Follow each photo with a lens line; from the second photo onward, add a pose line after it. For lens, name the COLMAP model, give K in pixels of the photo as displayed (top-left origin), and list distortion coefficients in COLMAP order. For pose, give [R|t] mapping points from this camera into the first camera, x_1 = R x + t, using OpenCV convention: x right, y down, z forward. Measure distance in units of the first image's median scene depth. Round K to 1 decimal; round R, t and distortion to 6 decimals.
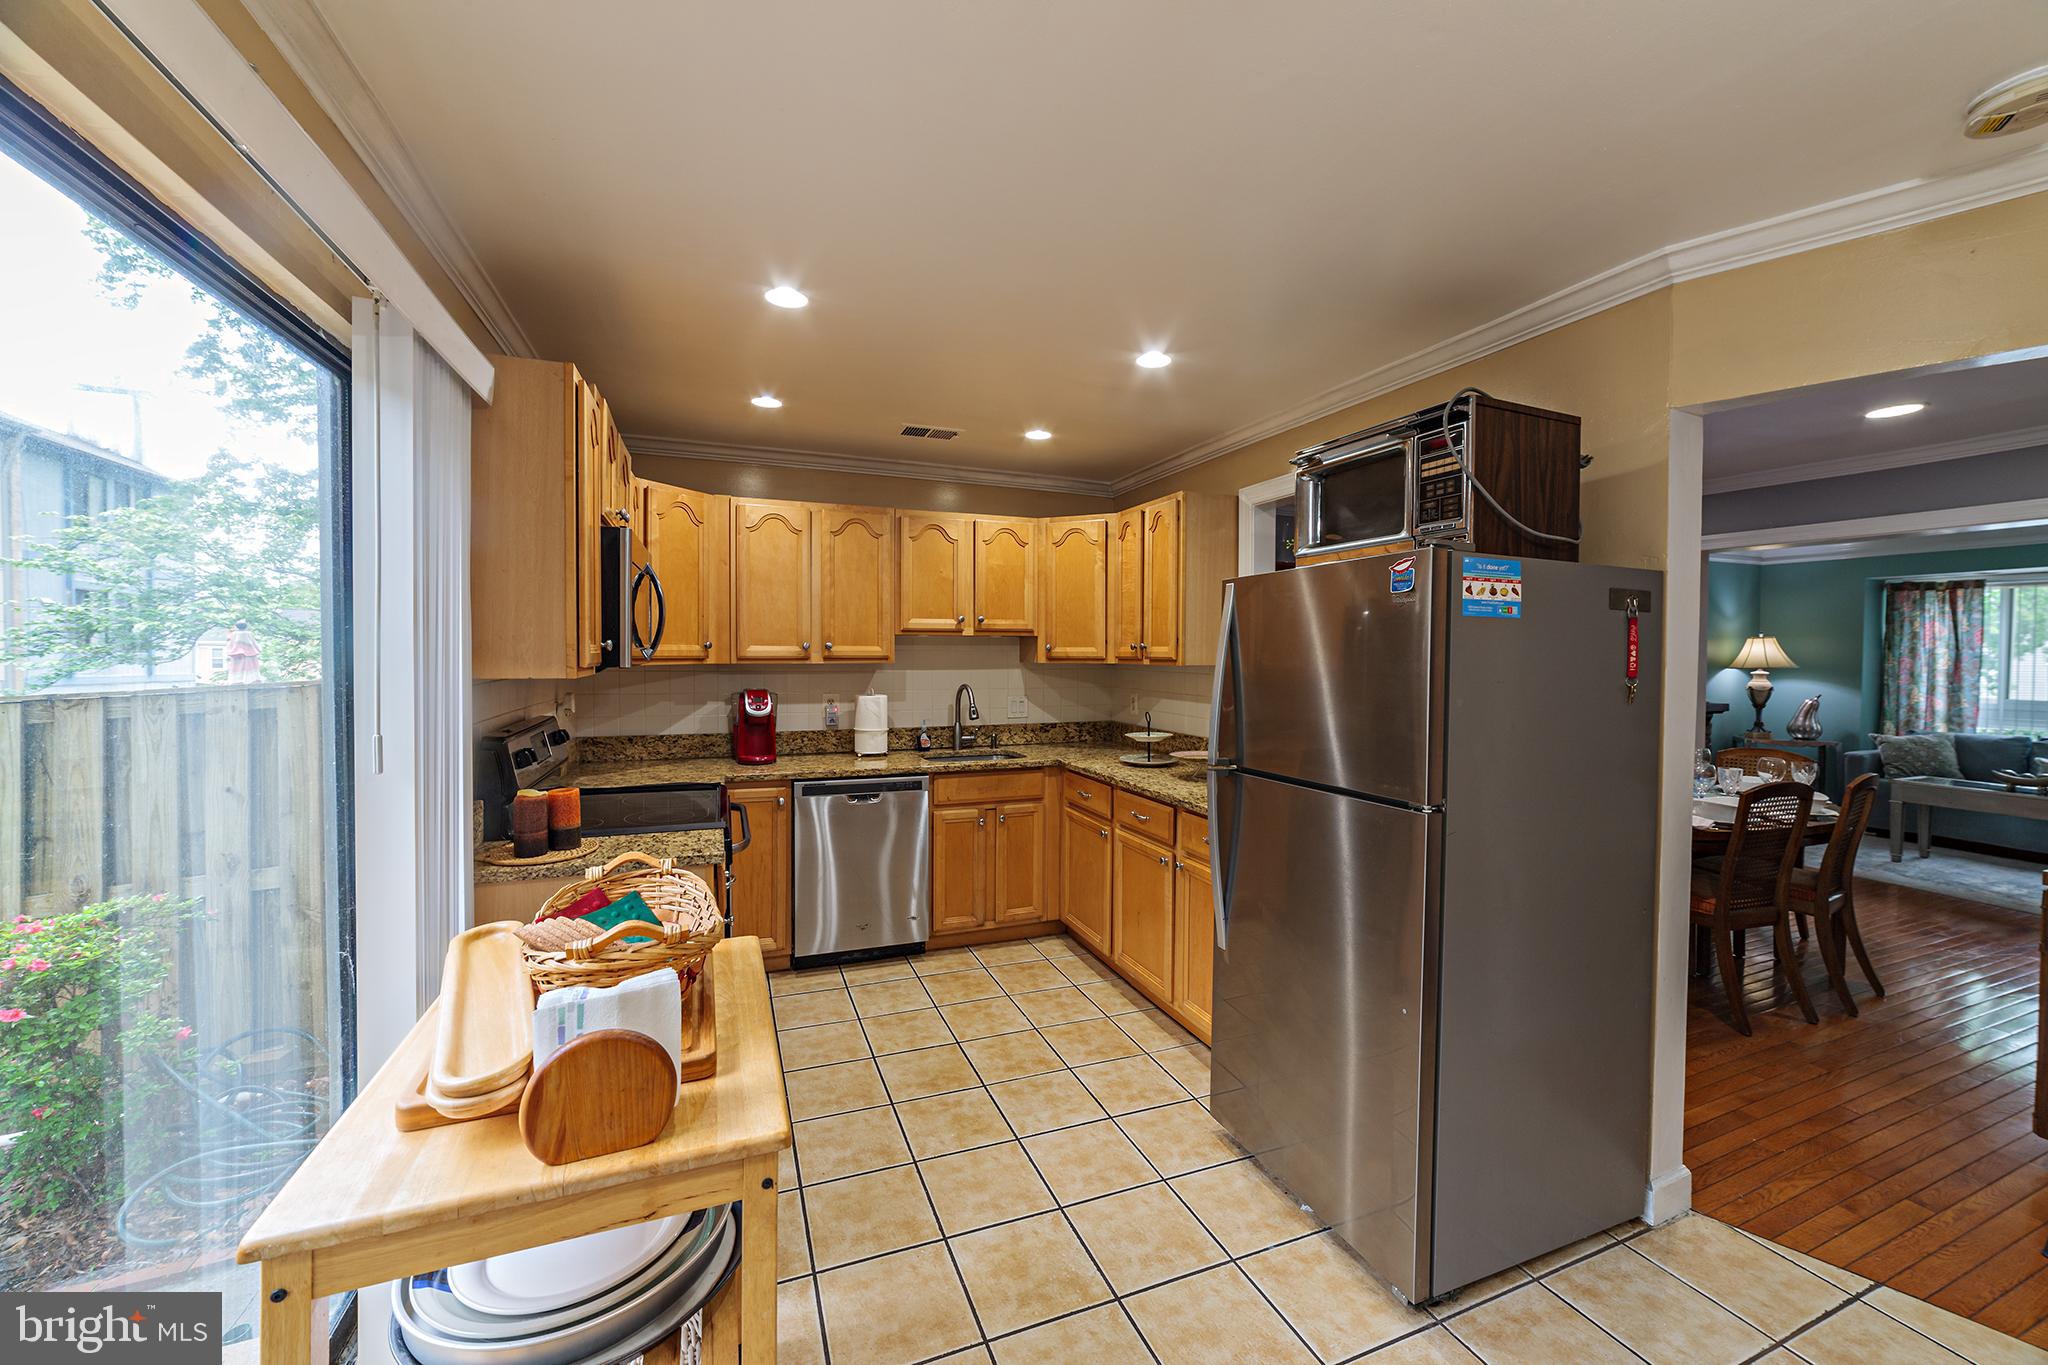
lens RADIAL K [[783.5, 0, 1031.9], [0, 783.5, 668.5], [0, 0, 1]] dist [-0.029450, 0.009129]
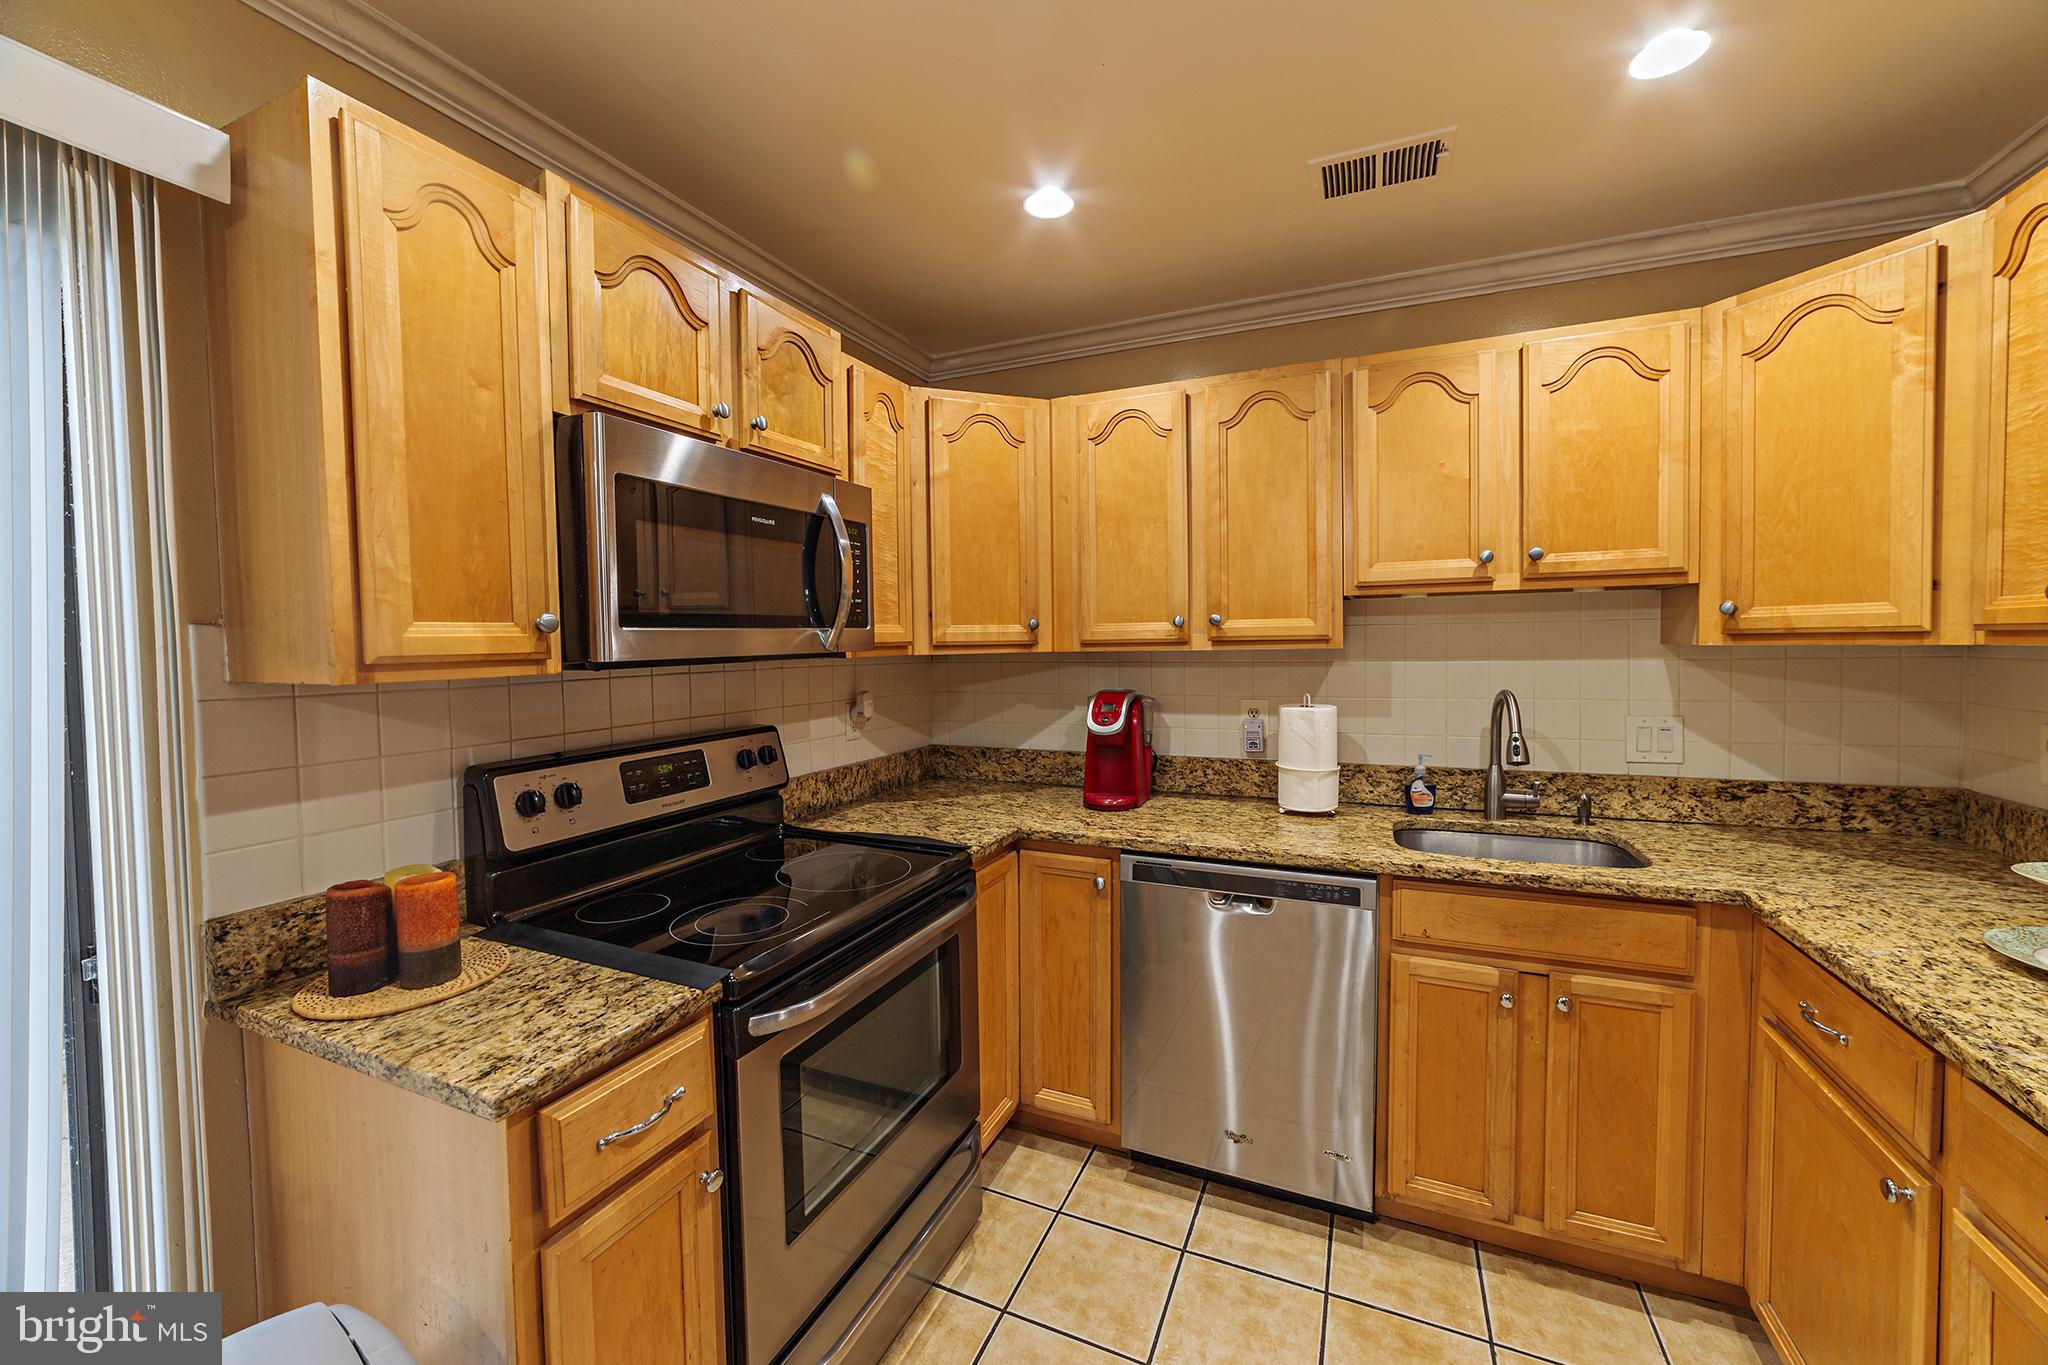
lens RADIAL K [[783.5, 0, 1031.9], [0, 783.5, 668.5], [0, 0, 1]] dist [-0.029450, 0.009129]
pose [[0.700771, 0.010123, -0.713315, 0.056910], [0.004568, 0.999815, 0.018677, -0.004205], [0.713372, -0.016346, 0.700595, 0.474831]]
